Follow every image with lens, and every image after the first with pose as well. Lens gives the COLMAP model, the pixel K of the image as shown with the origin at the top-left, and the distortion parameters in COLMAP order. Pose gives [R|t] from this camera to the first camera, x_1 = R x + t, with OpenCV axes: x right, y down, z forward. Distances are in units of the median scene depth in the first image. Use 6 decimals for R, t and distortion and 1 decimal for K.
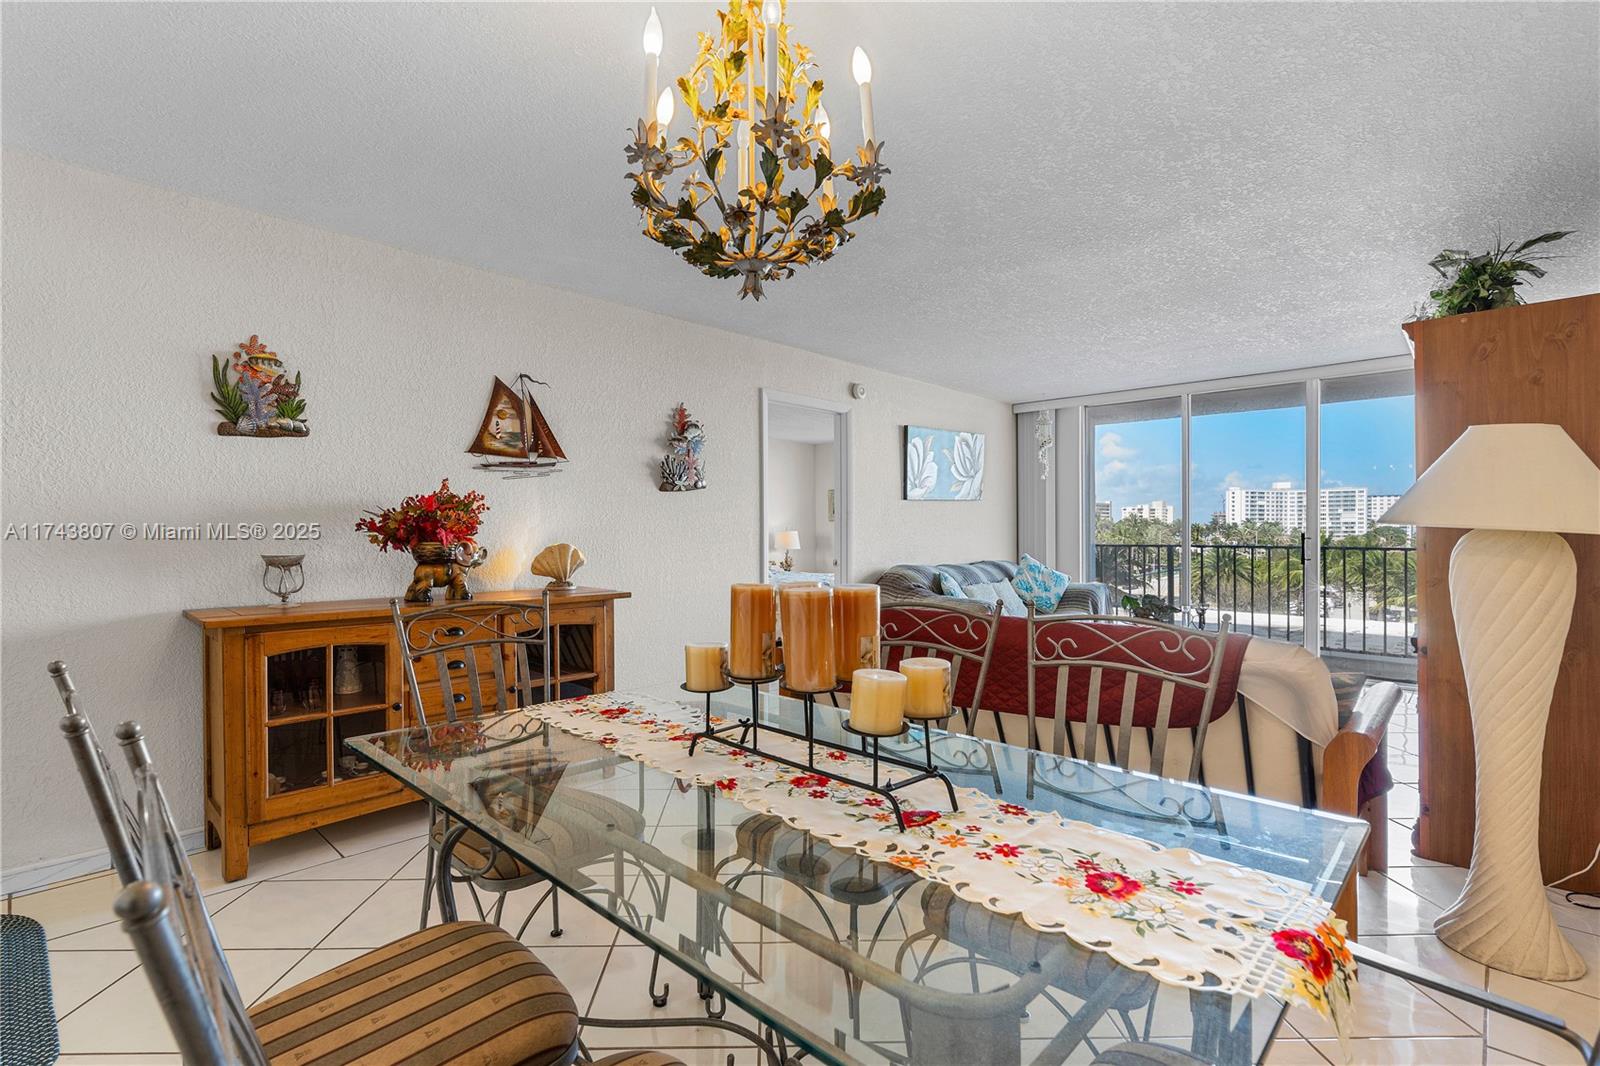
lens RADIAL K [[750.2, 0, 797.8], [0, 750.2, 529.6], [0, 0, 1]] dist [-0.006191, 0.001188]
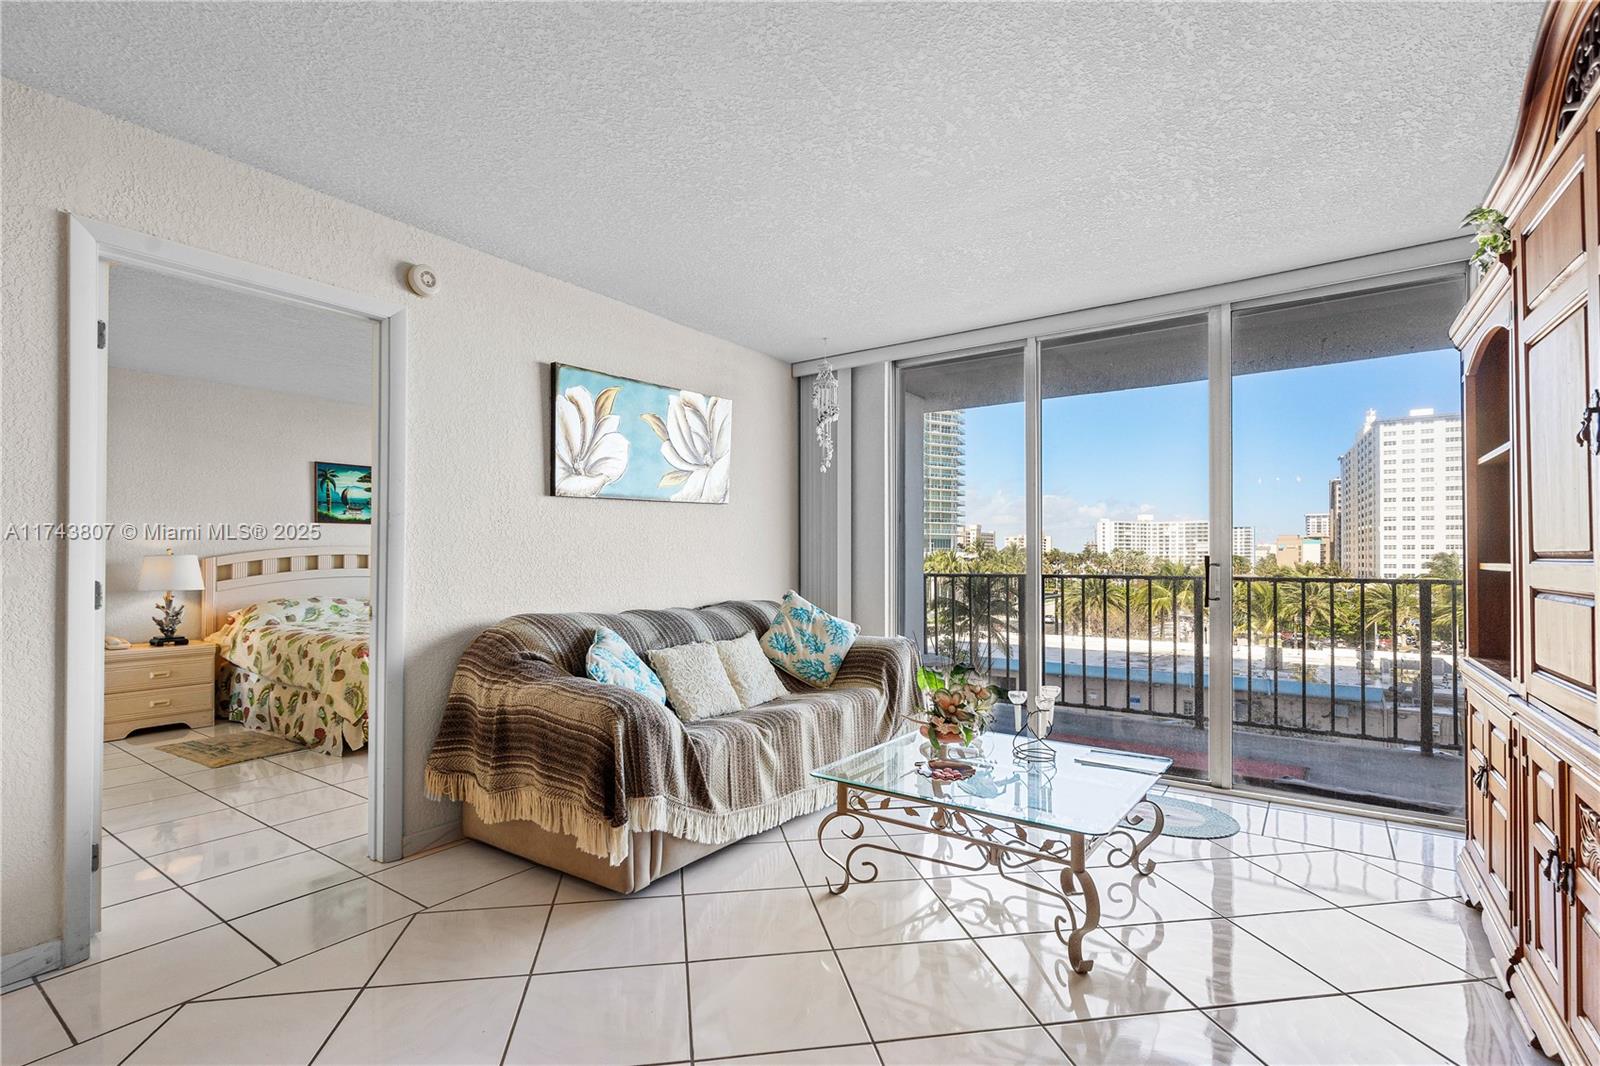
lens RADIAL K [[750.2, 0, 796.1], [0, 750.2, 555.8], [0, 0, 1]] dist [-0.006191, 0.001188]
pose [[0.990619, 0.000561, 0.136651, 0.231173], [-0.000110, 0.999995, -0.003308, 0.006192], [-0.136652, 0.003262, 0.990614, 0.396955]]
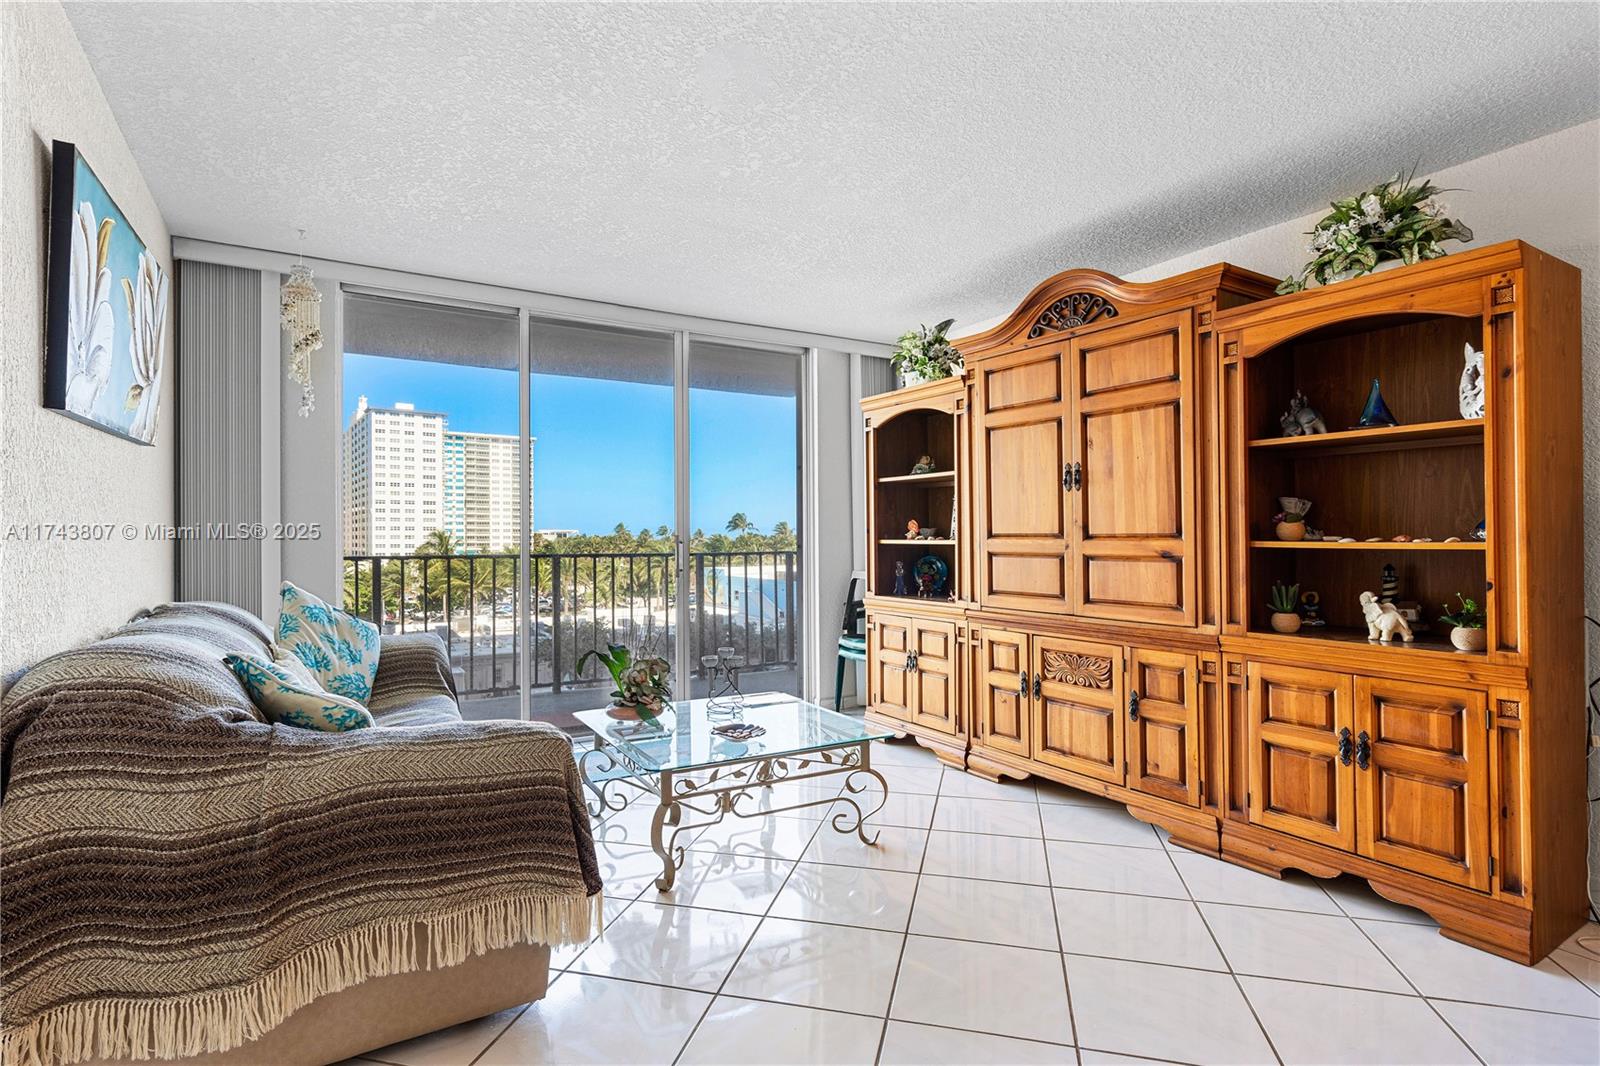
lens RADIAL K [[794.3, 0, 789.4], [0, 794.3, 546.8], [0, 0, 1]] dist [-0.014867, -0.000215]
pose [[0.276214, -0.010108, 0.961043, -0.057337], [0.000037, 0.999945, 0.010506, 0.007304], [-0.961096, -0.002866, 0.276199, 0.618231]]
